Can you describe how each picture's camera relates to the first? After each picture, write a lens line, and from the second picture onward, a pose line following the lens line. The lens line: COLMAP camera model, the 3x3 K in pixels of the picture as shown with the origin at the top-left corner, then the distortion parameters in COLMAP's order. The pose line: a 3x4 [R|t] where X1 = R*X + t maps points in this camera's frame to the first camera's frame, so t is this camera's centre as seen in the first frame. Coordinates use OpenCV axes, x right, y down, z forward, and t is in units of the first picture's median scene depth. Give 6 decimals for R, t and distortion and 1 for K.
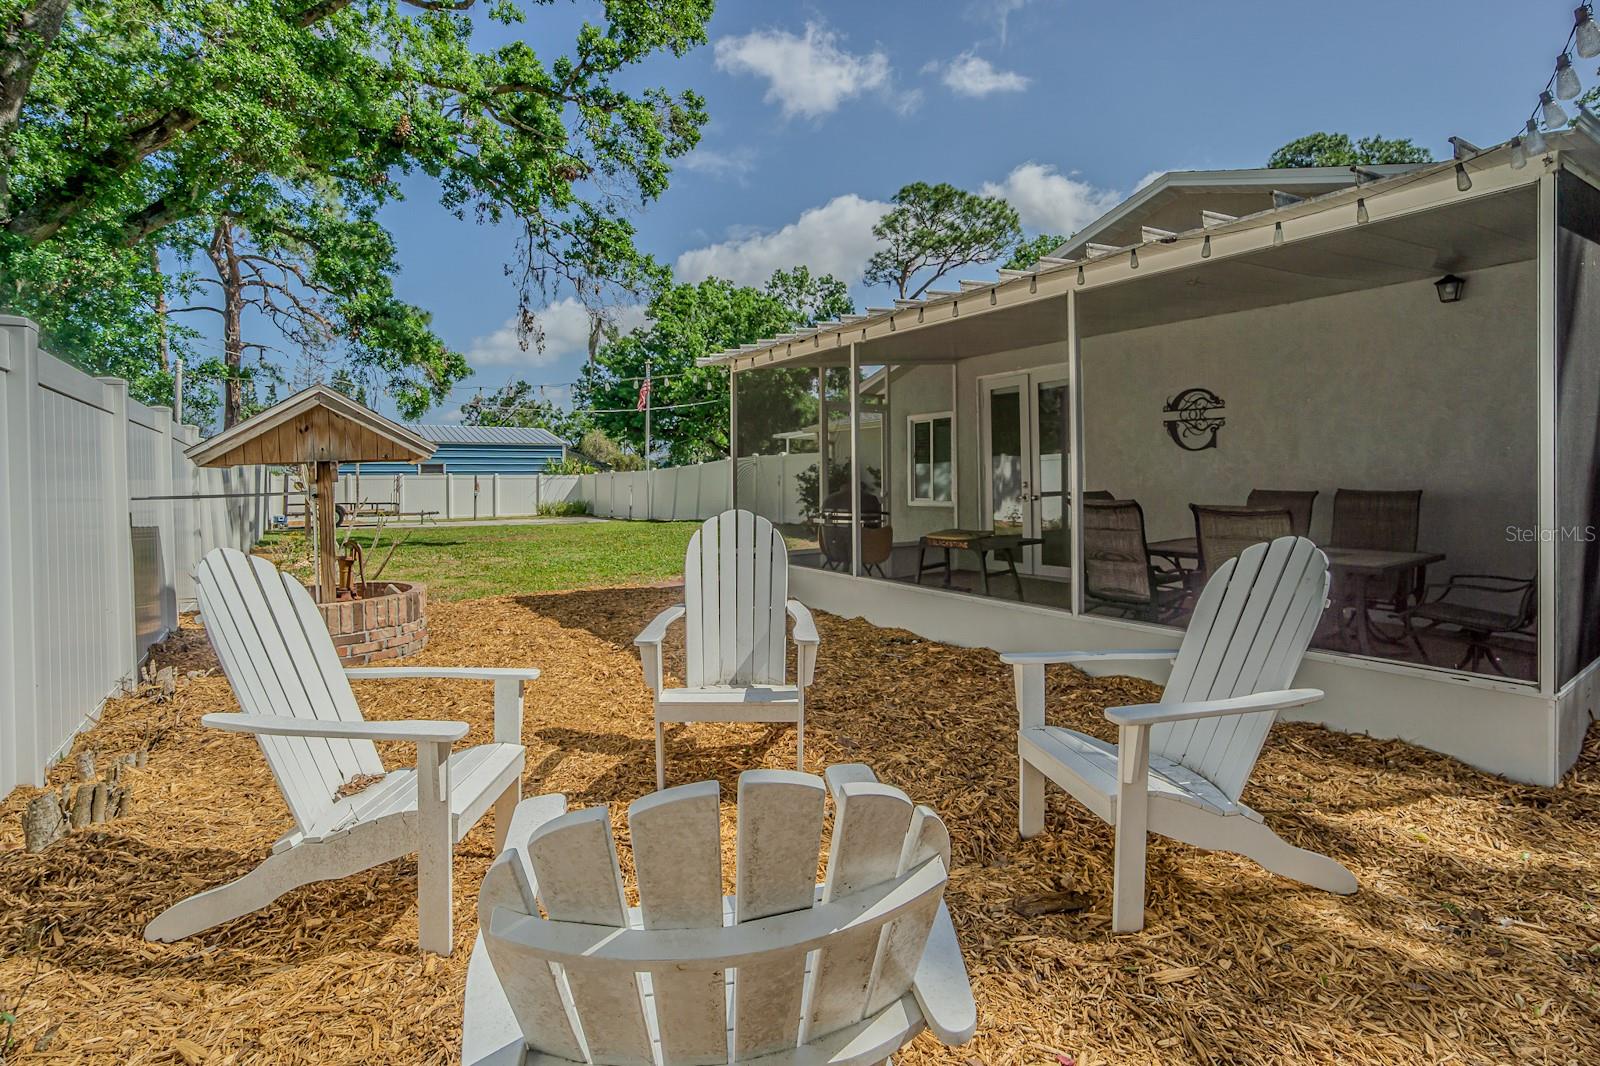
lens RADIAL K [[684.8, 0, 783.5], [0, 684.8, 488.4], [0, 0, 1]] dist [-0.009587, 0.003172]
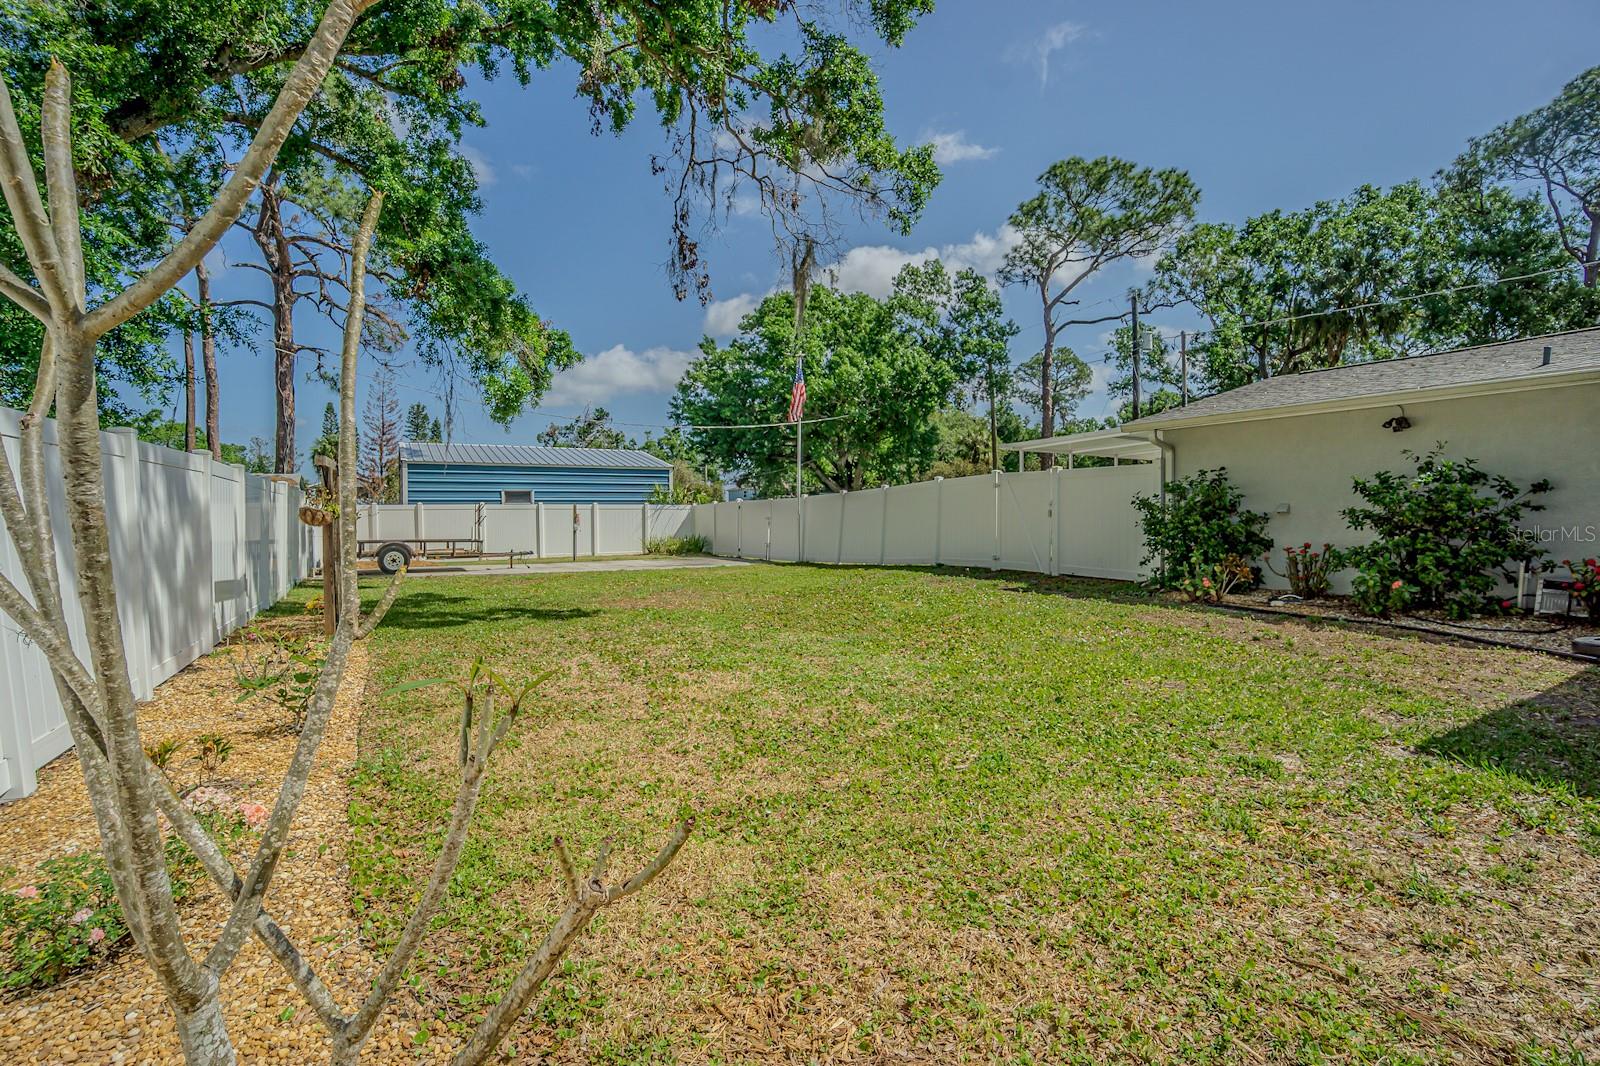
lens RADIAL K [[684.8, 0, 801.8], [0, 684.8, 533.9], [0, 0, 1]] dist [-0.009587, 0.003172]
pose [[0.997901, 0.002010, -0.064726, -0.126358], [-0.000841, 0.999836, 0.018076, 0.000468], [0.064751, -0.017983, 0.997739, 0.210651]]
